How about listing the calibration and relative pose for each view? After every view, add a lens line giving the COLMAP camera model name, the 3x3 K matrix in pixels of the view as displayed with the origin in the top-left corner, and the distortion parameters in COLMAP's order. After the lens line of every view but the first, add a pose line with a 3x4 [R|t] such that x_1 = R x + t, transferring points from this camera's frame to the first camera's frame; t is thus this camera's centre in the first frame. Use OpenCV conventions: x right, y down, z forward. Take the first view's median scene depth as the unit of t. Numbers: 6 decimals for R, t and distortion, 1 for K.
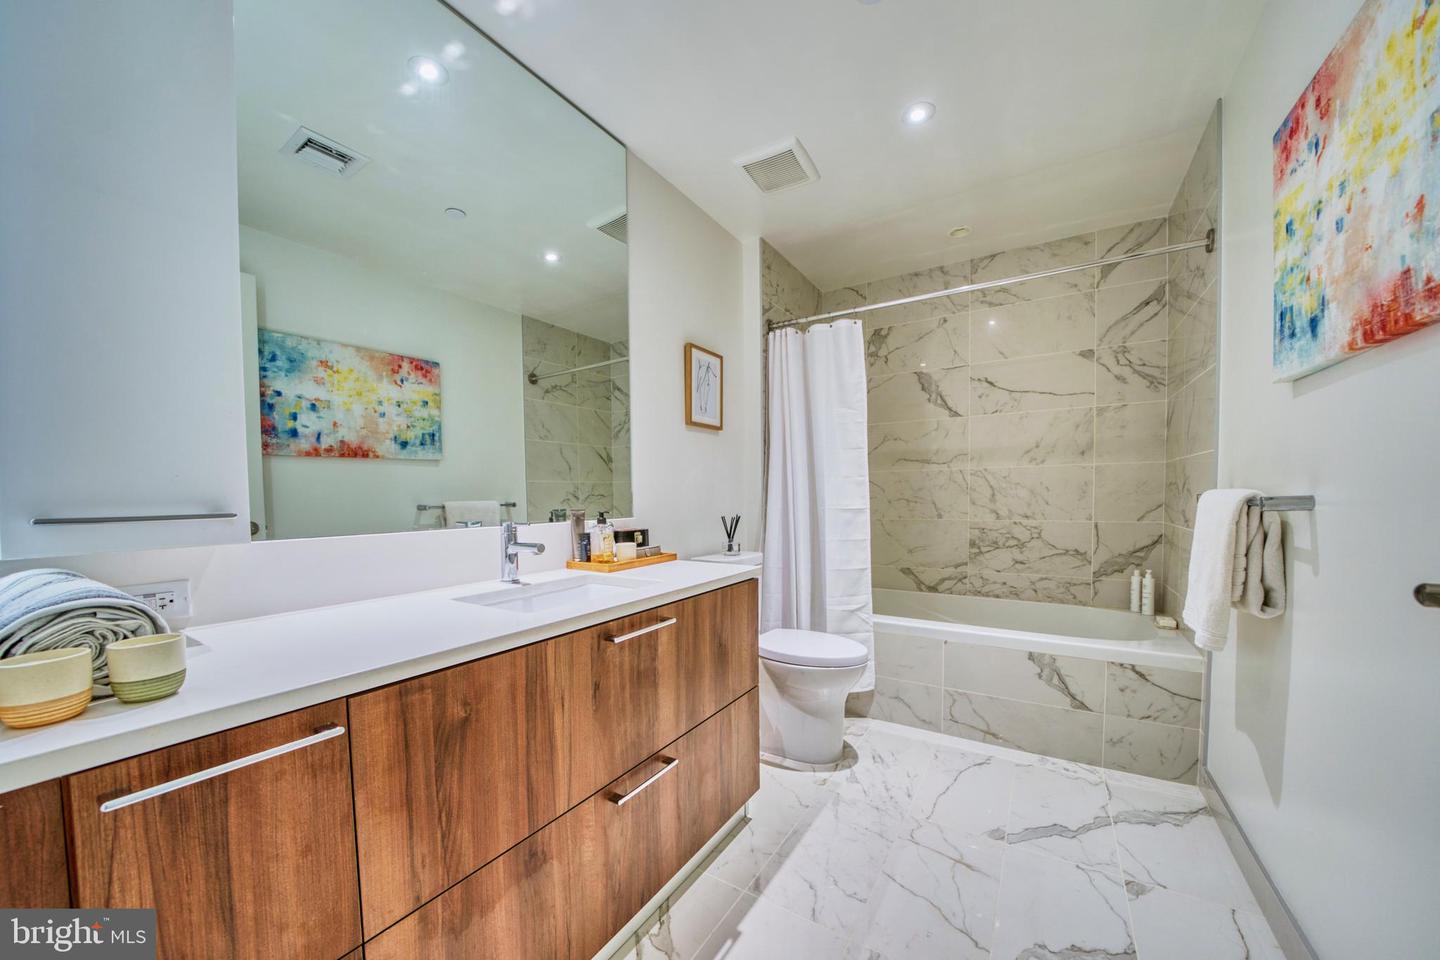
lens RADIAL K [[530.1, 0, 723.4], [0, 530.1, 511.3], [0, 0, 1]] dist [-0.027806, -0.000028]
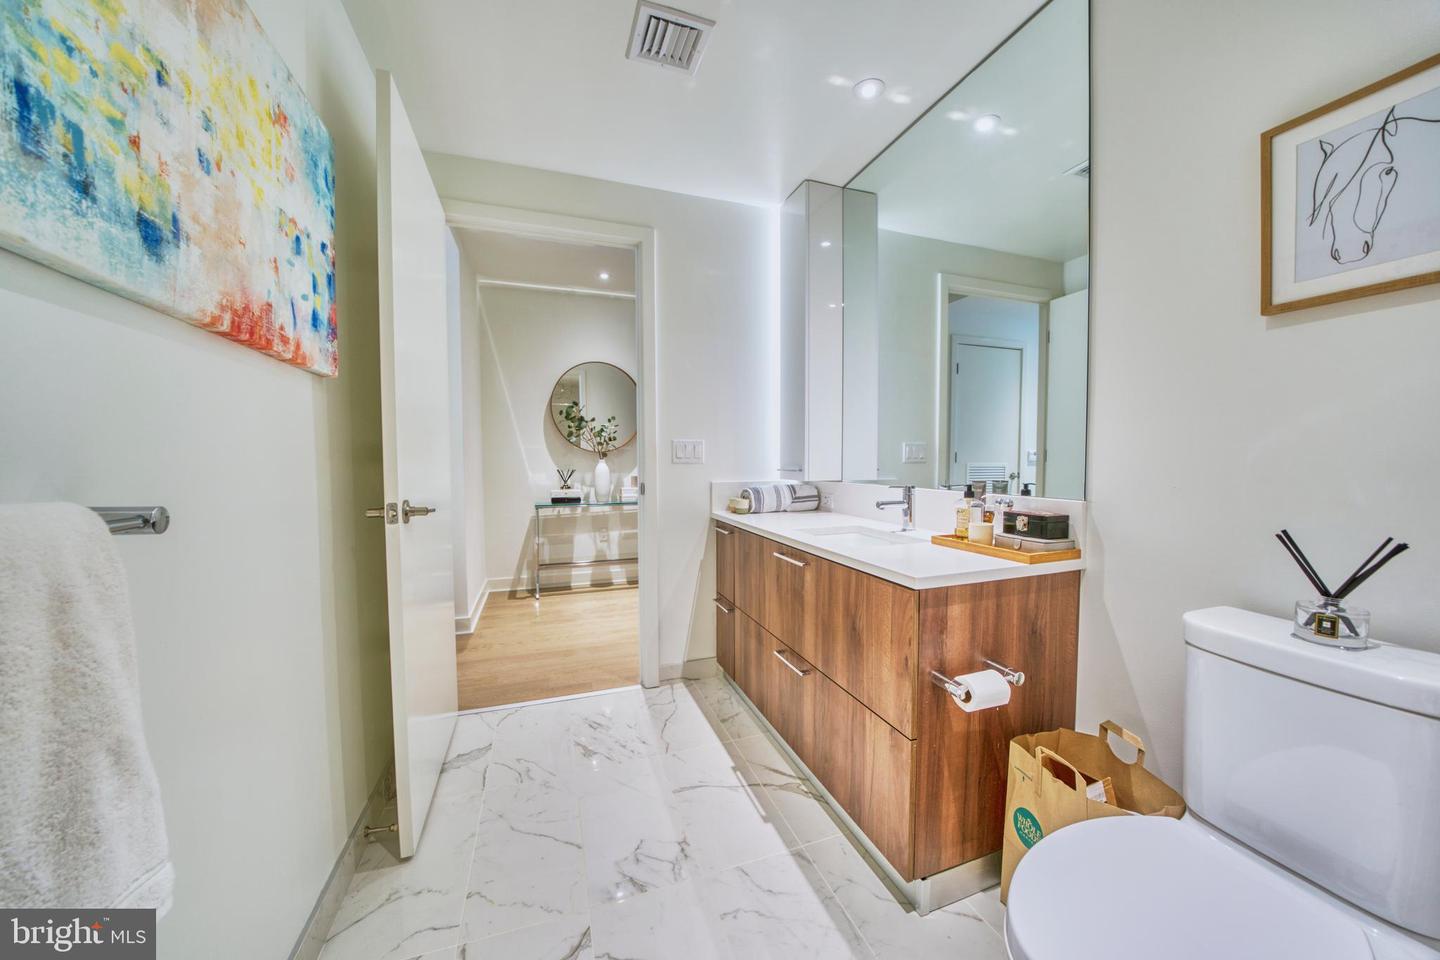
lens RADIAL K [[494.1, 0, 720.0], [0, 494.1, 480.0], [0, 0, 1]] dist [-0.000182, -0.000024]
pose [[-0.626714, 0.046954, -0.777833, 0.866225], [-0.014128, 0.997334, 0.071588, -0.077457], [0.779121, 0.055854, -0.624380, 1.419812]]
